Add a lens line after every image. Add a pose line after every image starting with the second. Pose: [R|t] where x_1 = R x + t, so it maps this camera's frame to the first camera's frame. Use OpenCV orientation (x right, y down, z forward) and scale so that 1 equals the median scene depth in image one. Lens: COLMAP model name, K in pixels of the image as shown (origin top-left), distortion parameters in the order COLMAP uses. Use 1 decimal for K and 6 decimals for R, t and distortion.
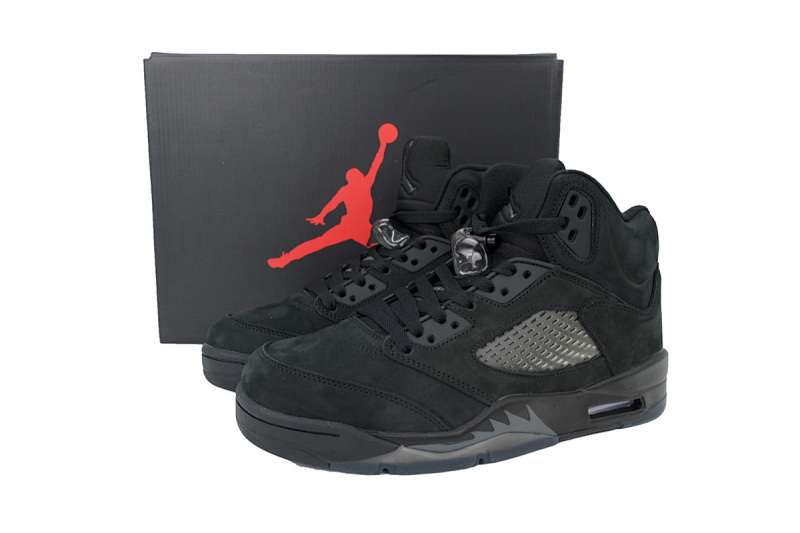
lens RADIAL K [[612.8, 0, 400.0], [0, 612.8, 266.5], [0, 0, 1]] dist [0.002151, 0.000239]
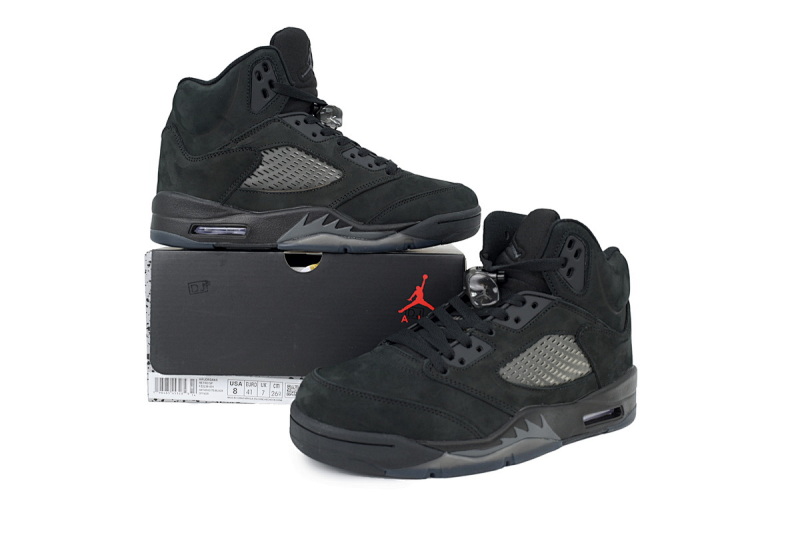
lens RADIAL K [[612.8, 0, 400.0], [0, 612.8, 266.5], [0, 0, 1]] dist [0.002151, 0.000239]
pose [[0.989651, -0.005539, 0.143386, -0.229053], [0.012531, 0.998773, -0.047909, -0.008486], [-0.142945, 0.049210, 0.988507, -0.154719]]
